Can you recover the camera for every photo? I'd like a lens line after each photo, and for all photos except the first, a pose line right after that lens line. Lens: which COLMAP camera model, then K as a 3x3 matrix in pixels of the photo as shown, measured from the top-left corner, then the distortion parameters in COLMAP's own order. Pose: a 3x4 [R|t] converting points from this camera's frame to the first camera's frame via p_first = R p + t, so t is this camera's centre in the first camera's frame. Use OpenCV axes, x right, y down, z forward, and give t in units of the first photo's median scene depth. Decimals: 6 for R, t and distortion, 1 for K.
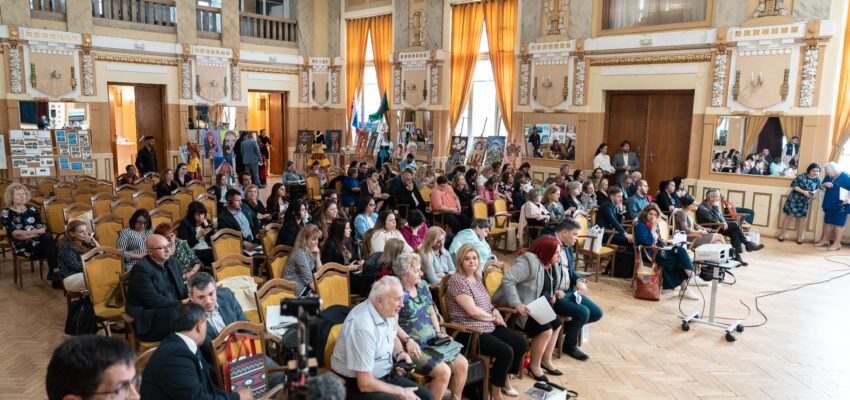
lens RADIAL K [[567.9, 0, 425.0], [0, 567.9, 200.0], [0, 0, 1]] dist [-0.004205, -0.001293]
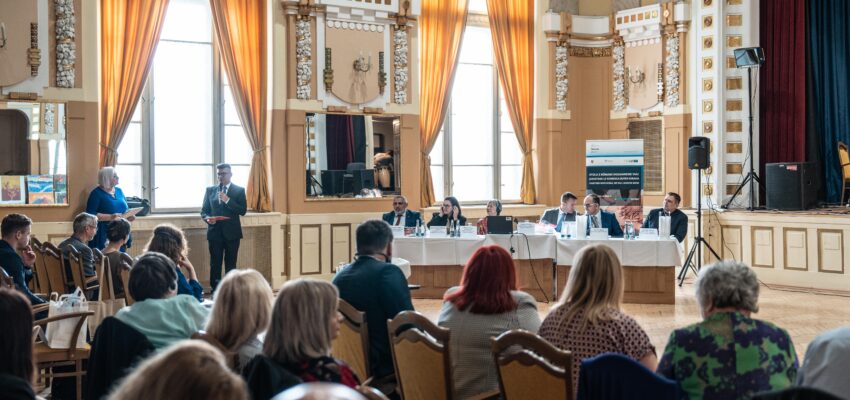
lens RADIAL K [[1007.4, 0, 425.0], [0, 1007.4, 200.0], [0, 0, 1]] dist [0.007831, 0.012809]
pose [[0.209750, -0.040038, 0.976935, -0.309847], [0.154063, 0.988033, 0.007415, 0.008593], [-0.965541, 0.148954, 0.213408, 0.389348]]
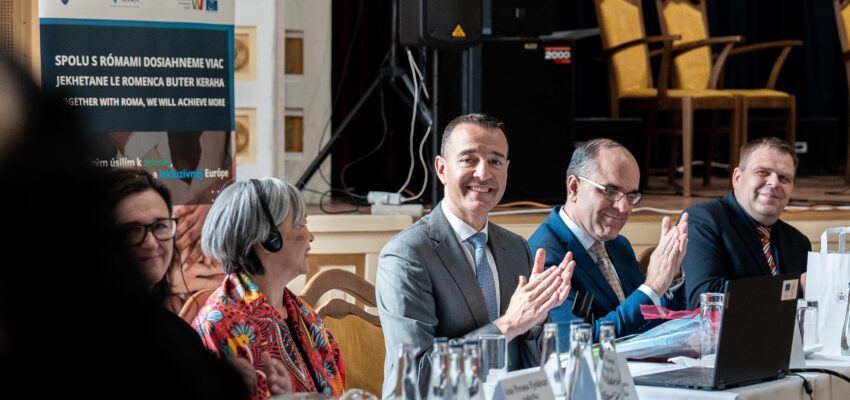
lens RADIAL K [[2368.1, 0, 366.9], [0, 2368.1, 96.2], [0, 0, 1]] dist [0.022493, 0.671630]
pose [[-0.840377, -0.012832, 0.541851, 0.603584], [0.065435, 0.990005, 0.124932, -0.046190], [-0.538038, 0.140446, -0.831138, 0.946395]]
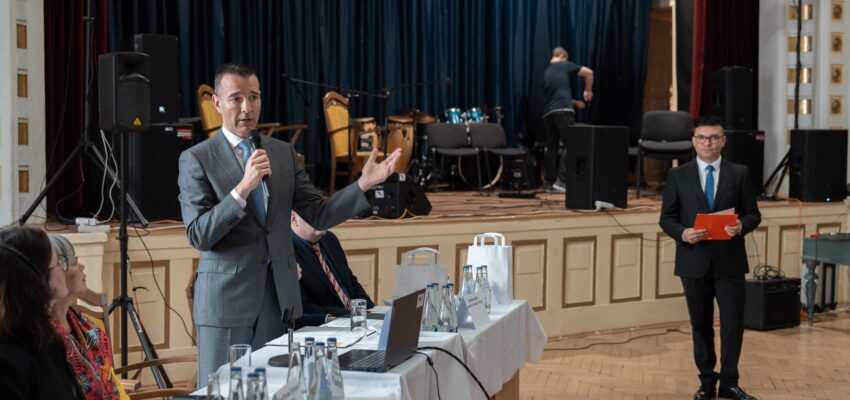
lens RADIAL K [[1140.9, 0, 425.0], [0, 1140.9, 200.0], [0, 0, 1]] dist [0.000217, -0.012255]
pose [[-0.975037, -0.028291, 0.220231, 0.704171], [0.013899, 0.982128, 0.187702, -0.040433], [-0.221605, 0.186078, -0.957218, 0.851174]]
